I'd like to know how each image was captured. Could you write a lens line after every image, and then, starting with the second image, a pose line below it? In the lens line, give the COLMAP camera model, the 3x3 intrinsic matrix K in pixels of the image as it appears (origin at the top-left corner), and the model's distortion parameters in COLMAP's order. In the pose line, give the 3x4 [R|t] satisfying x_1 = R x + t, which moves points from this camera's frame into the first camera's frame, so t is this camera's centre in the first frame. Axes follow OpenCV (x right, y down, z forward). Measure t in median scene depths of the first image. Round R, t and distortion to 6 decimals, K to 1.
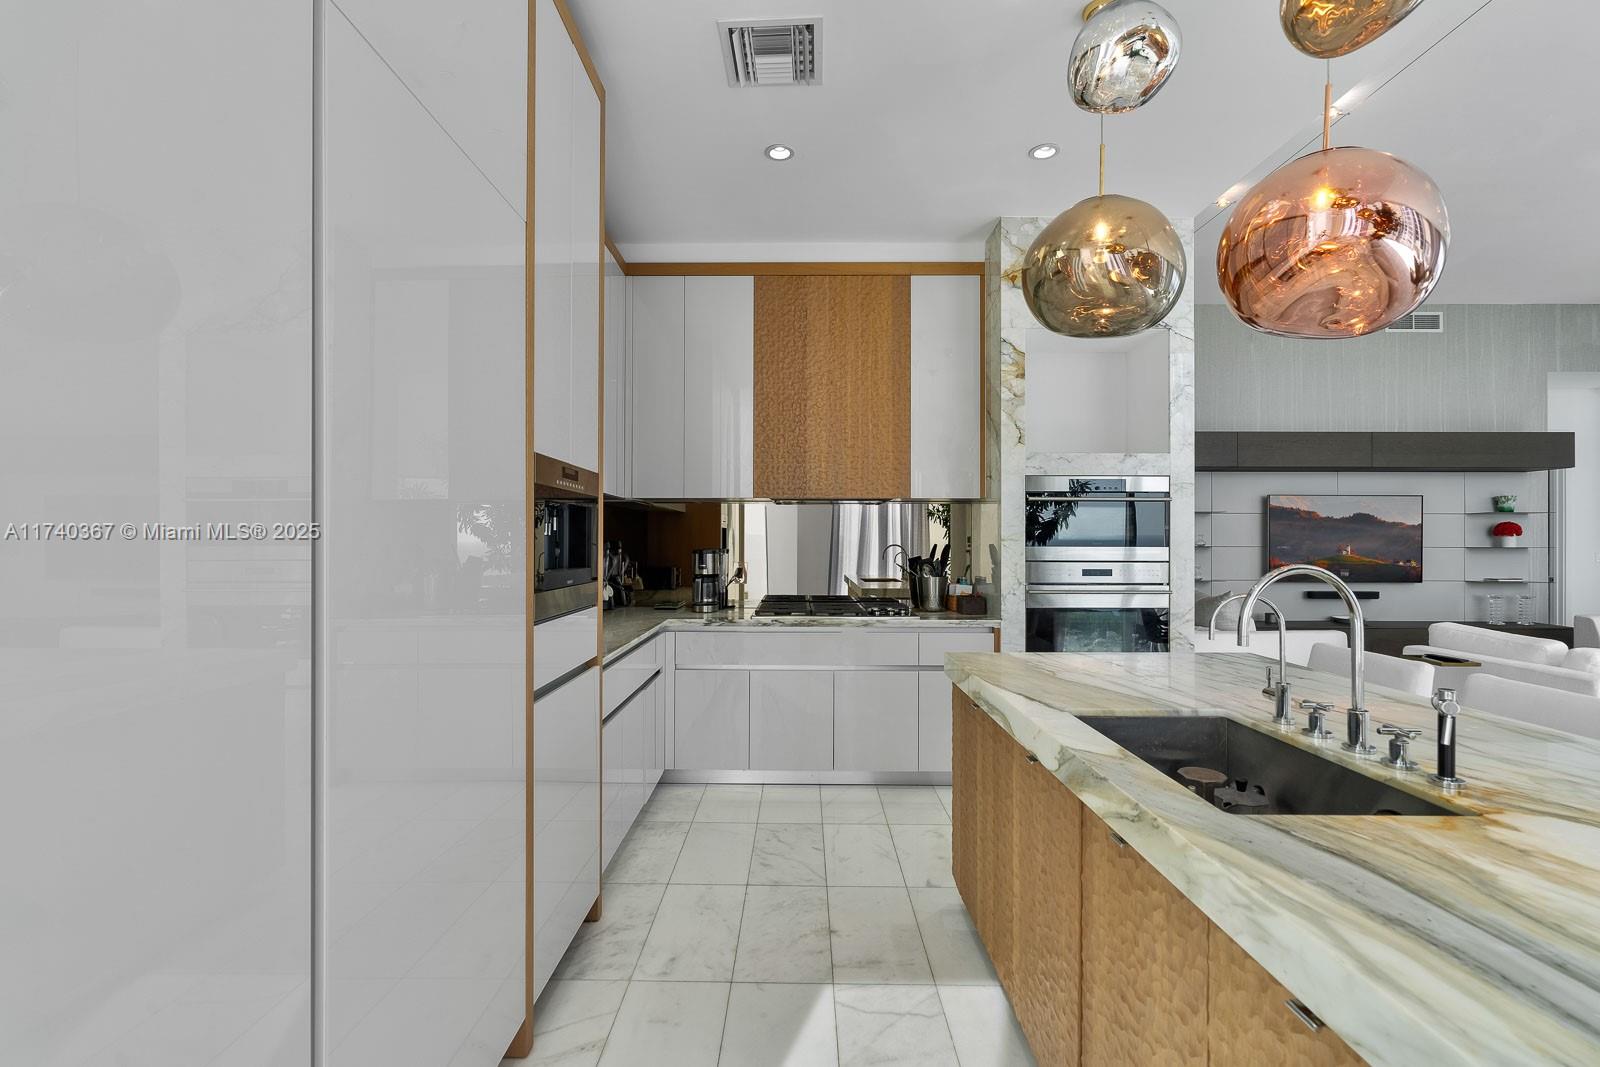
lens RADIAL K [[718.4, 0, 801.0], [0, 718.4, 527.6], [0, 0, 1]] dist [-0.009403, 0.004422]
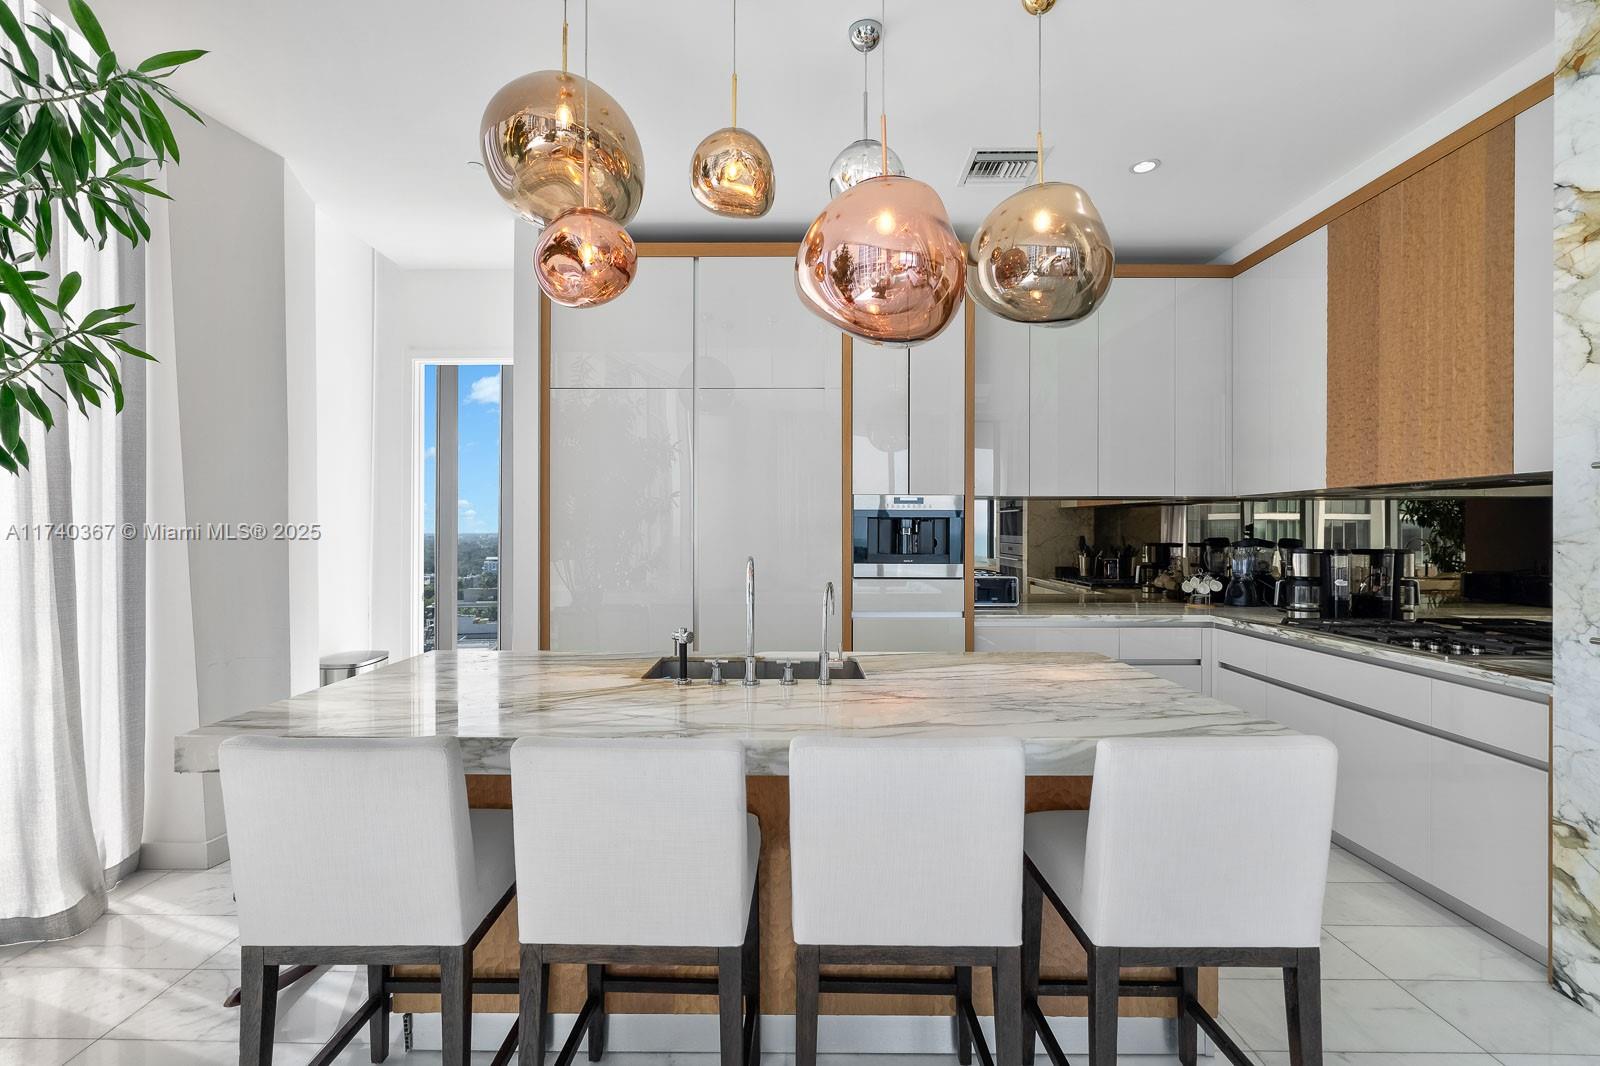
lens RADIAL K [[718.4, 0, 801.0], [0, 718.4, 527.1], [0, 0, 1]] dist [-0.009403, 0.004422]
pose [[0.014167, -0.004376, -0.999890, 0.764794], [0.006512, 0.999970, -0.004284, 0.003435], [0.999878, -0.006451, 0.014195, 0.368929]]
